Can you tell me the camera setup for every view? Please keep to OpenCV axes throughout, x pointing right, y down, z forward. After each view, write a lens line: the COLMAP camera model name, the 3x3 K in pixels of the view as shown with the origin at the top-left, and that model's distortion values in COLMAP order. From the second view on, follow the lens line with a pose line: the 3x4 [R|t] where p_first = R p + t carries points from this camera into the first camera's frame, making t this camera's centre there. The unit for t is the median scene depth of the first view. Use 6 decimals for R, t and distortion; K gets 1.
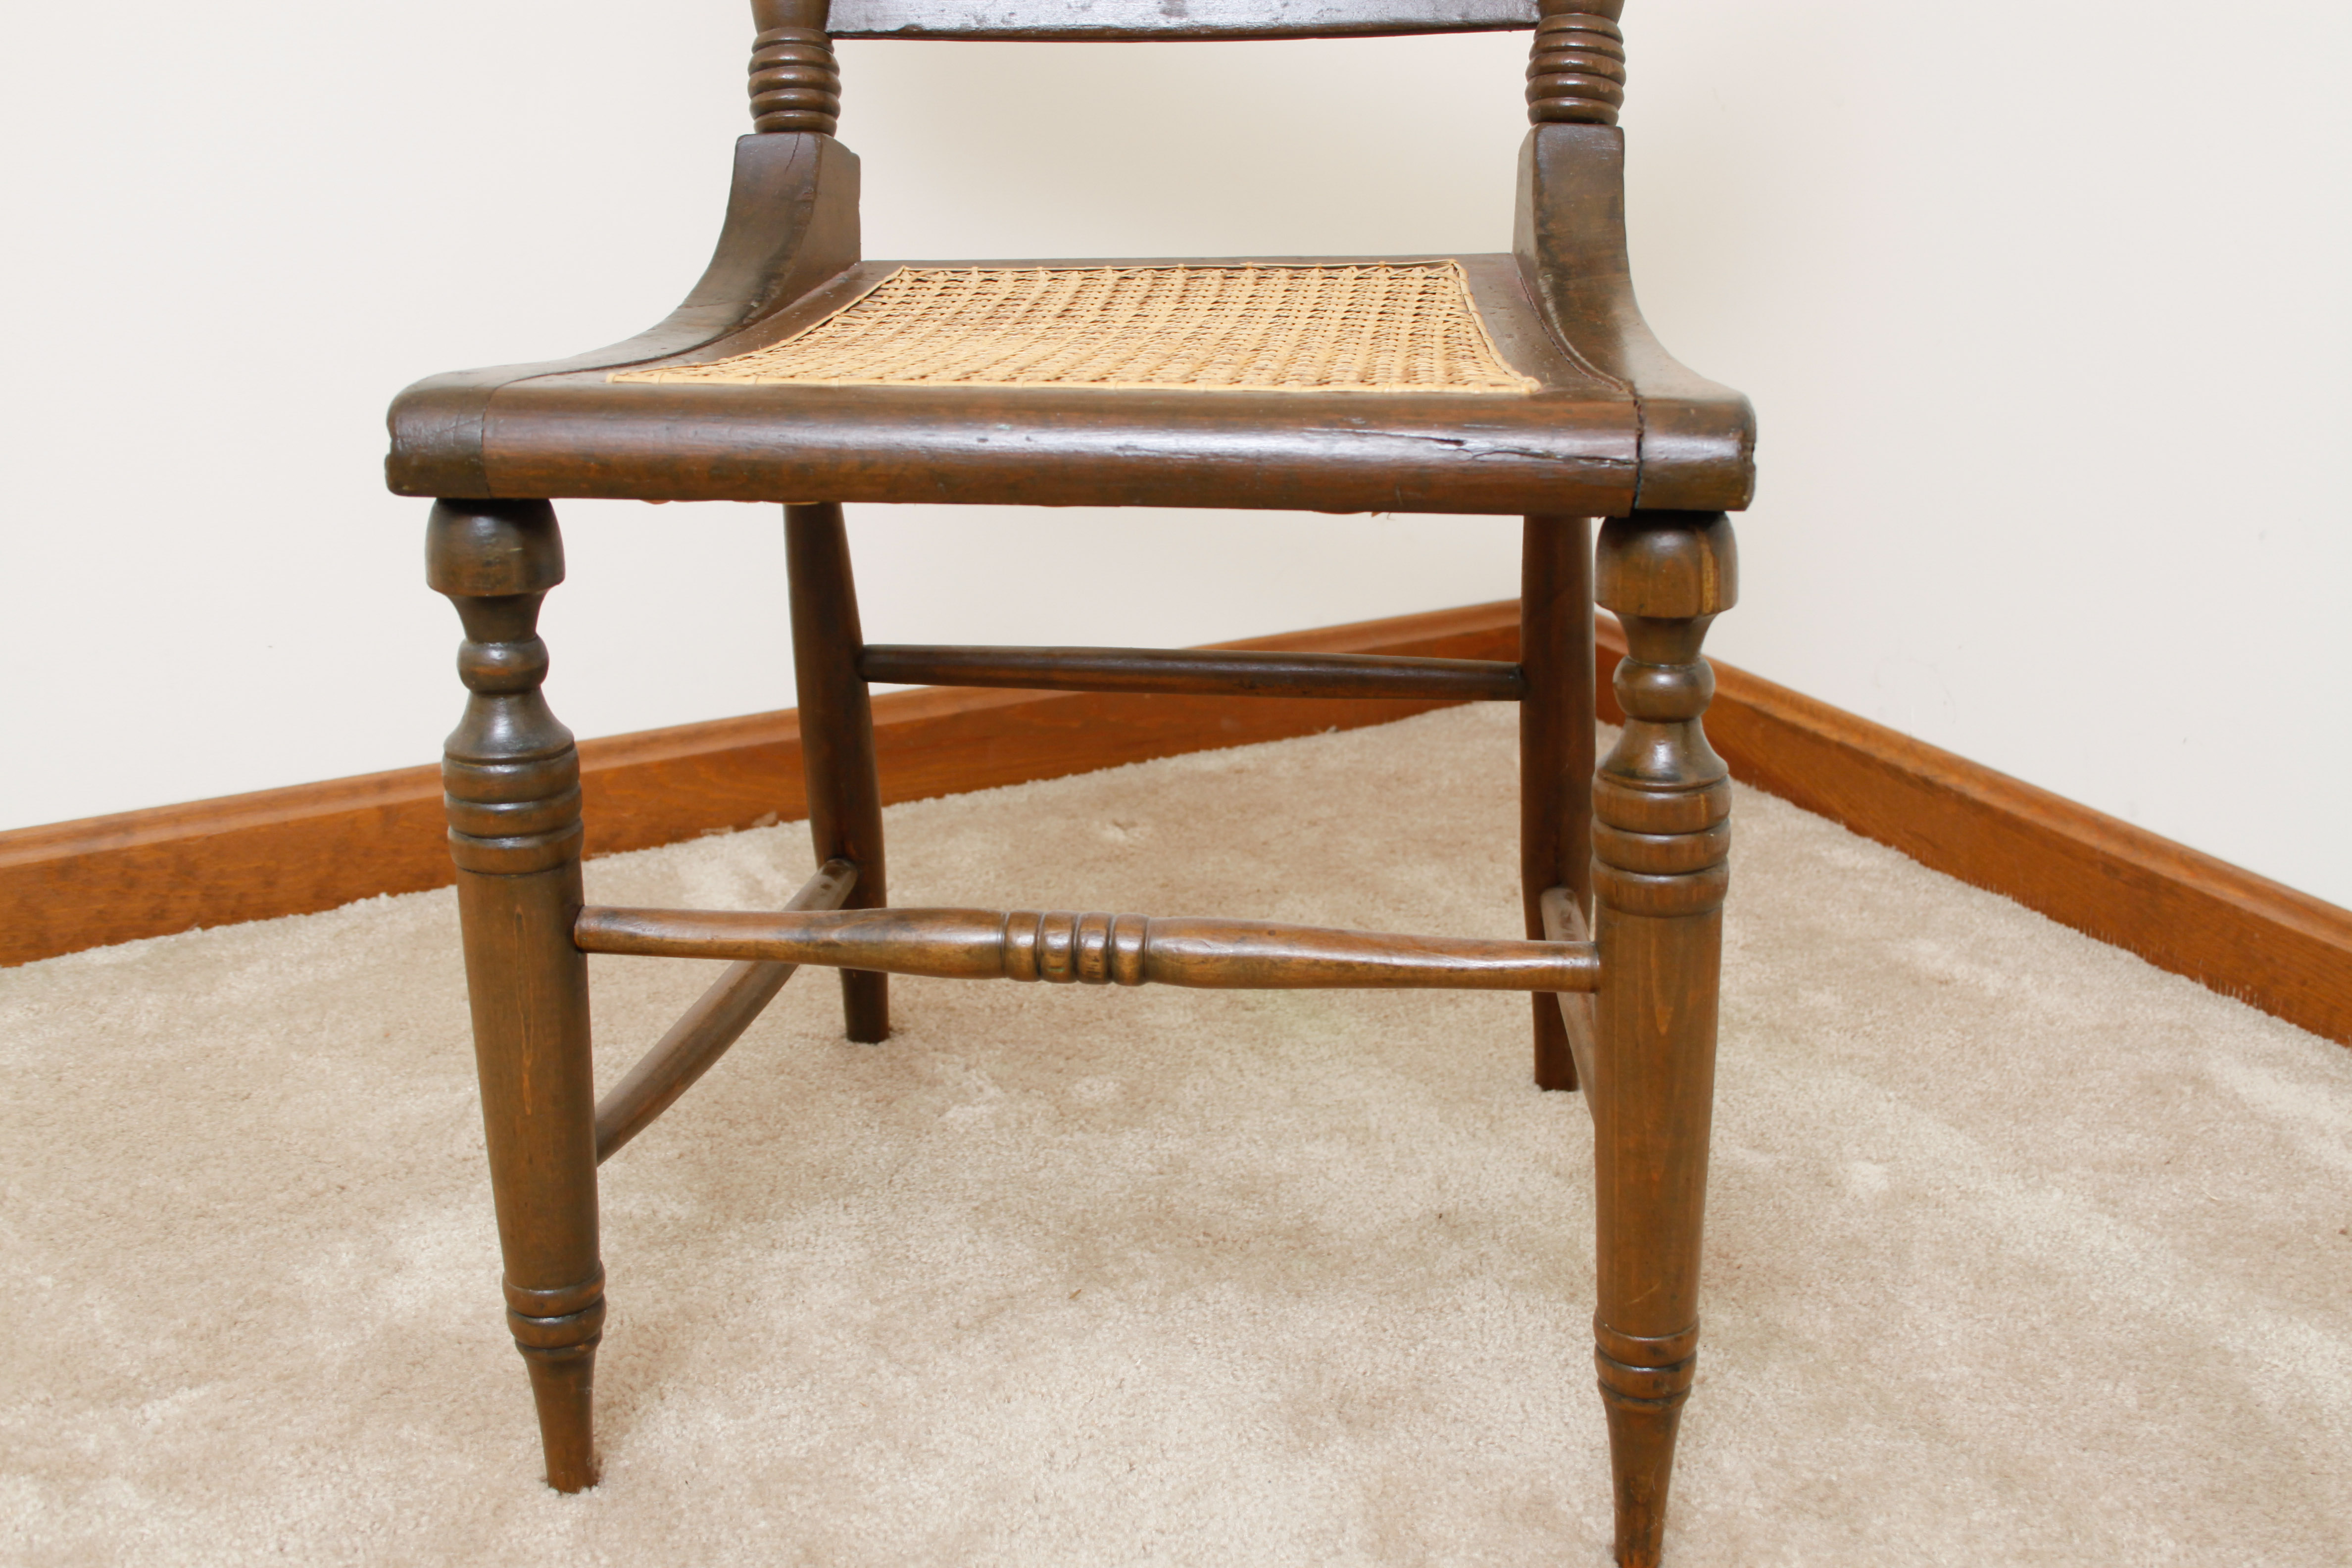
lens RADIAL K [[2741.6, 0, 1221.8], [0, 2741.6, 814.3], [0, 0, 1]] dist [-0.051447, 0.000000]
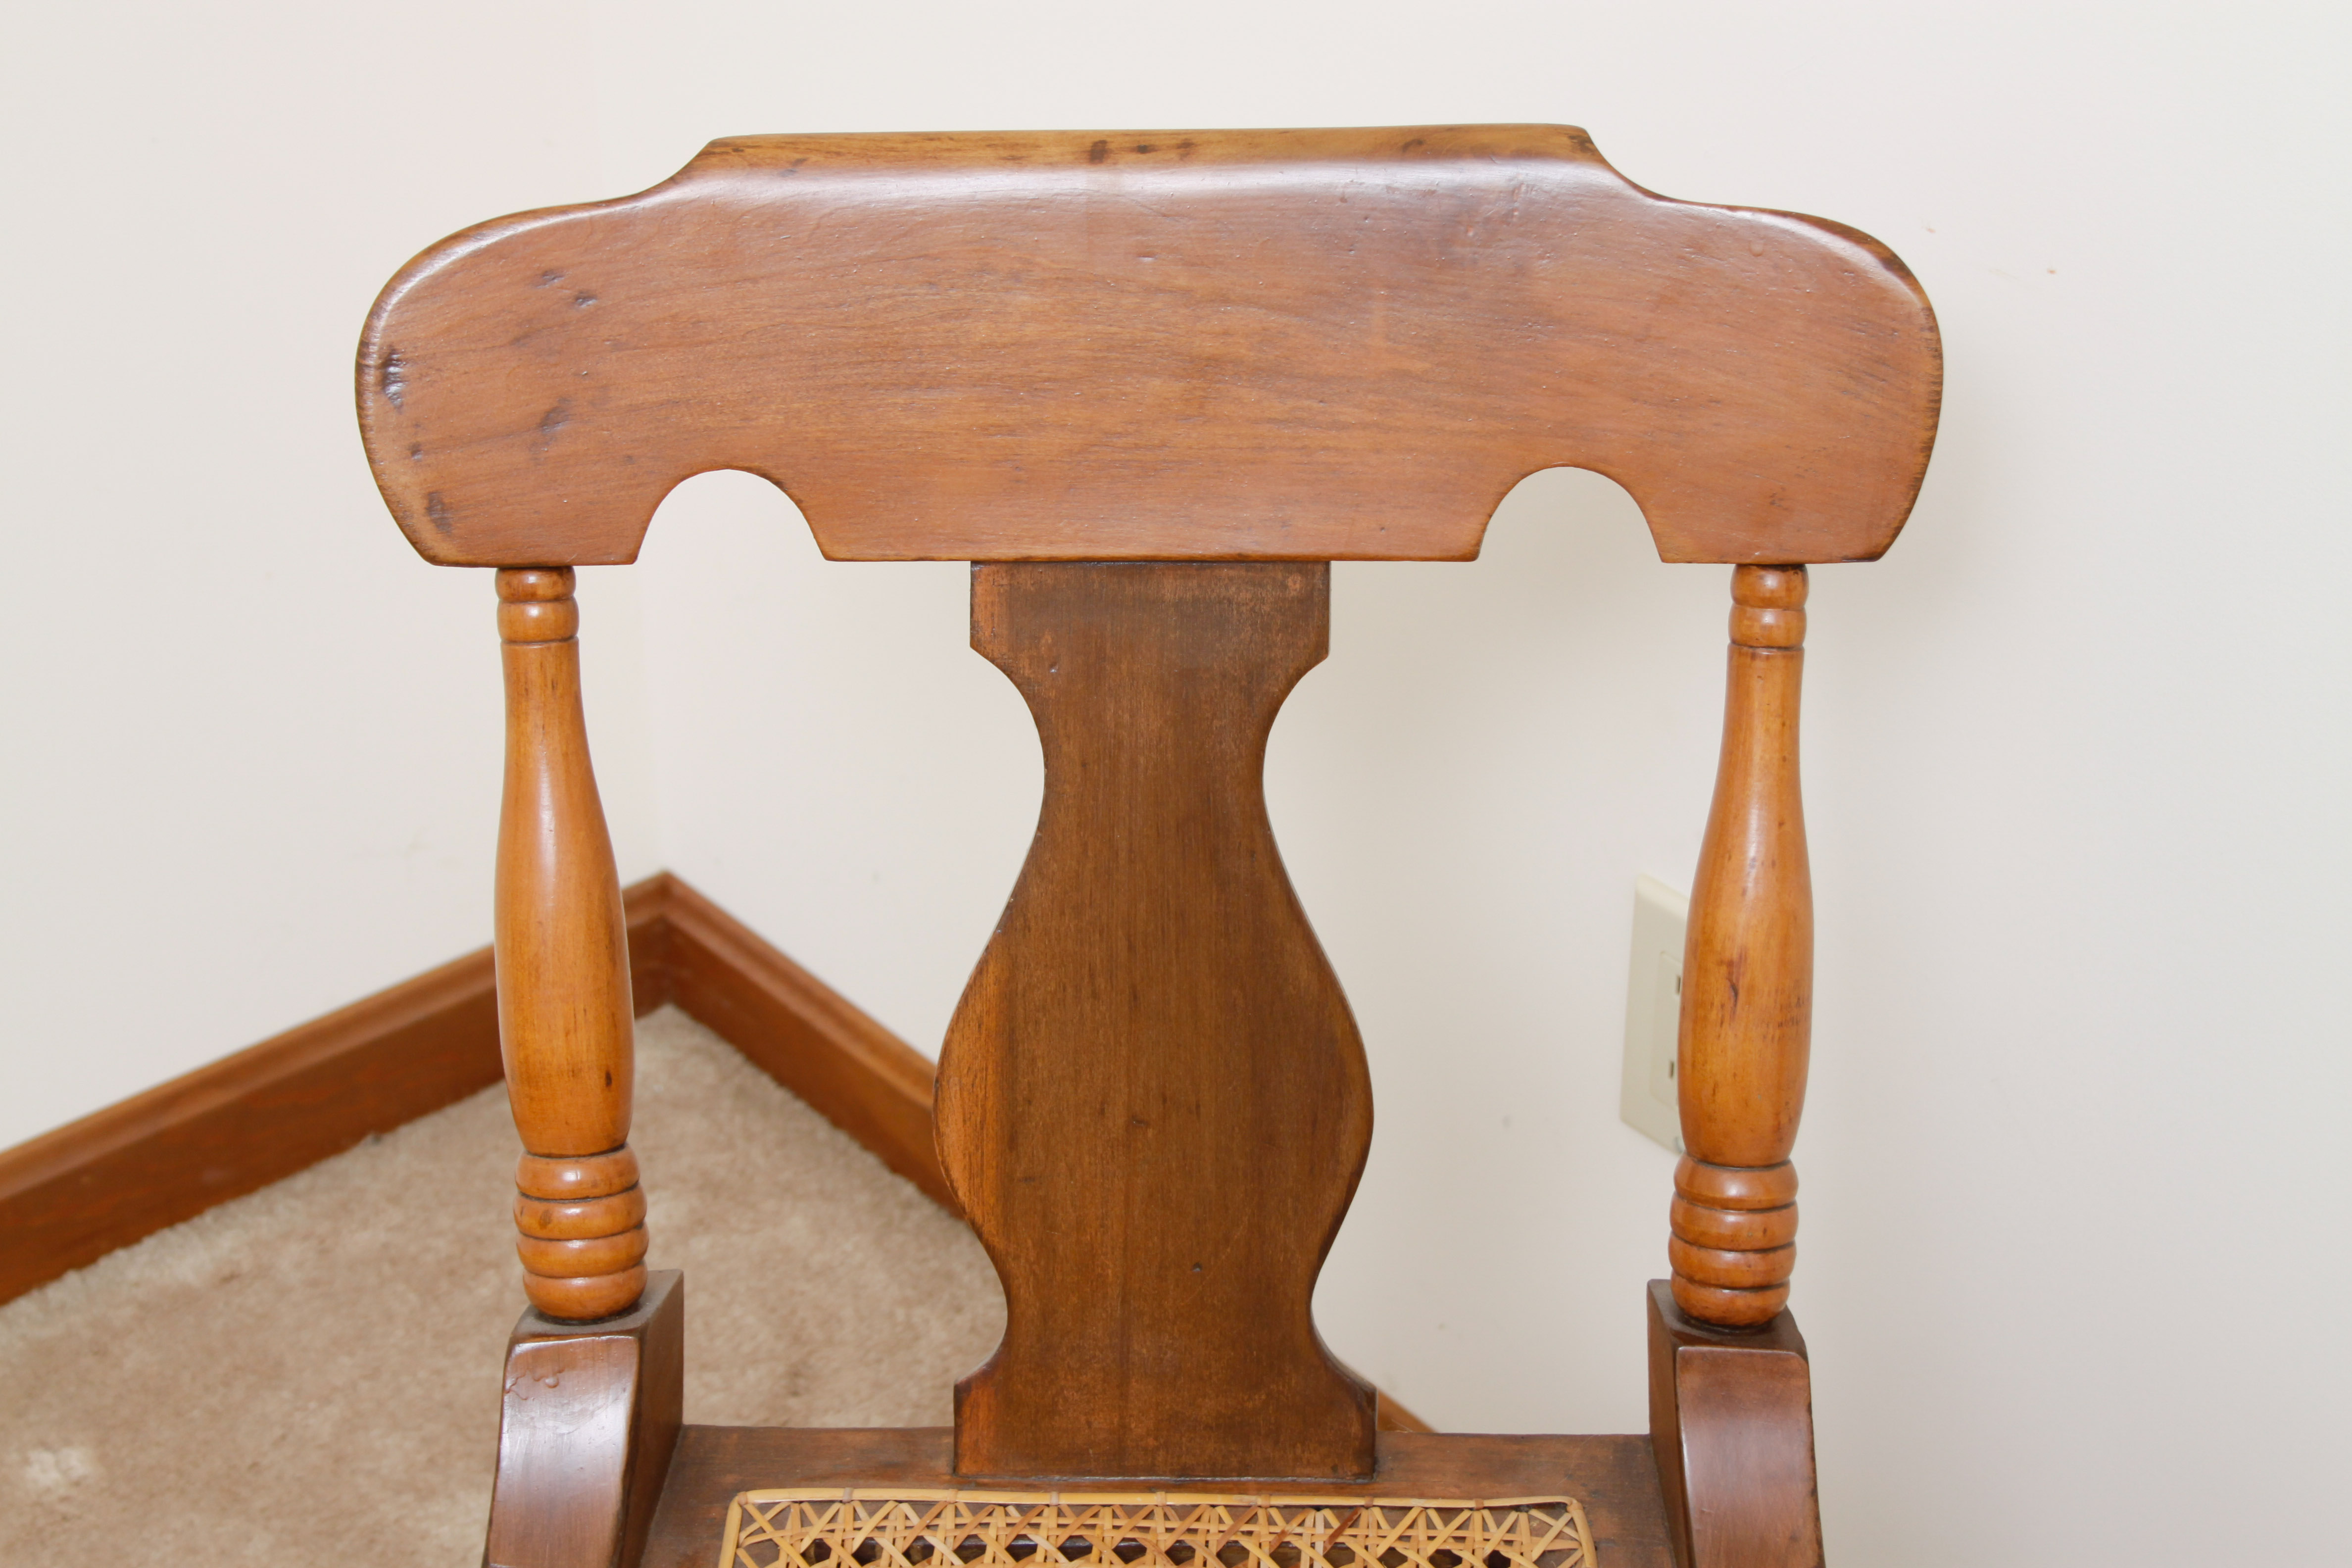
lens RADIAL K [[4008.1, 0, 1240.3], [0, 4008.1, 827.9], [0, 0, 1]] dist [0.020427, 0.000000]
pose [[0.983211, -0.105661, 0.148768, 0.186973], [0.070309, 0.971708, 0.225476, -0.529891], [-0.168383, -0.211231, 0.962823, -0.047870]]
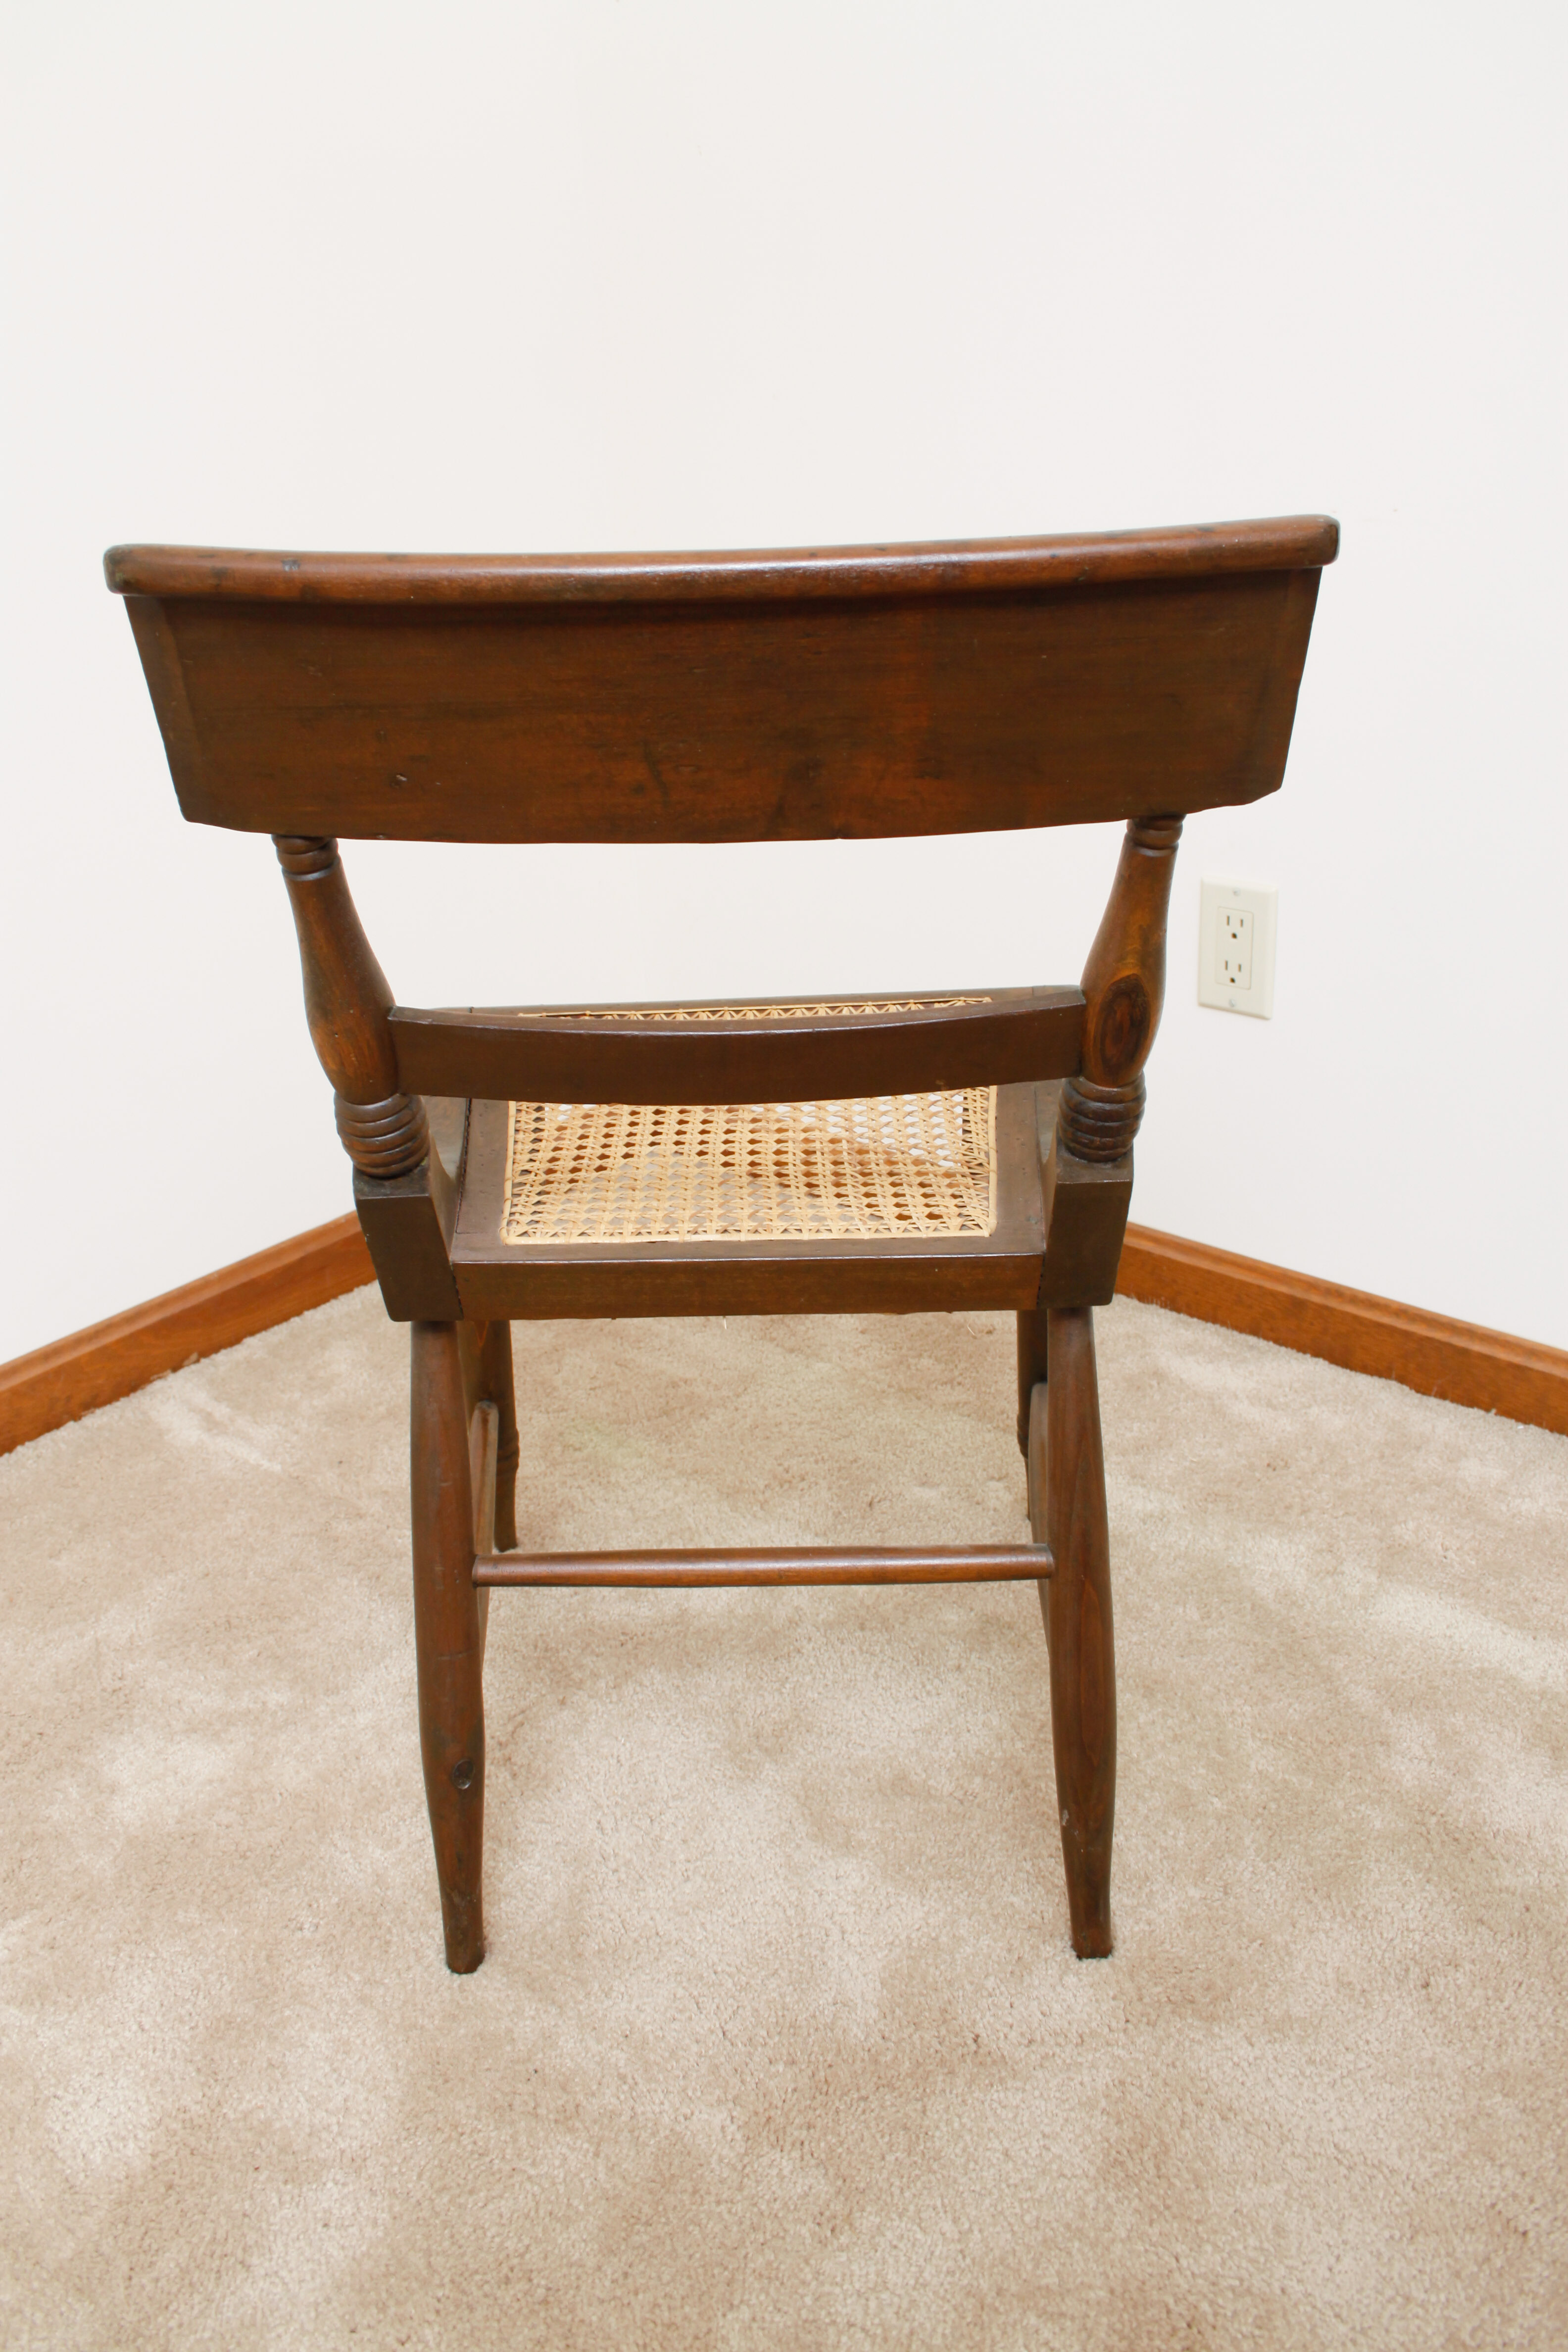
lens RADIAL K [[1906.7, 0, 790.5], [0, 1906.7, 1165.5], [0, 0, 1]] dist [-0.153782, 0.123315]
pose [[0.949194, -0.183108, 0.255934, -0.144576], [0.166264, 0.982310, 0.086162, -0.189199], [-0.267184, -0.039231, 0.962847, -0.052941]]
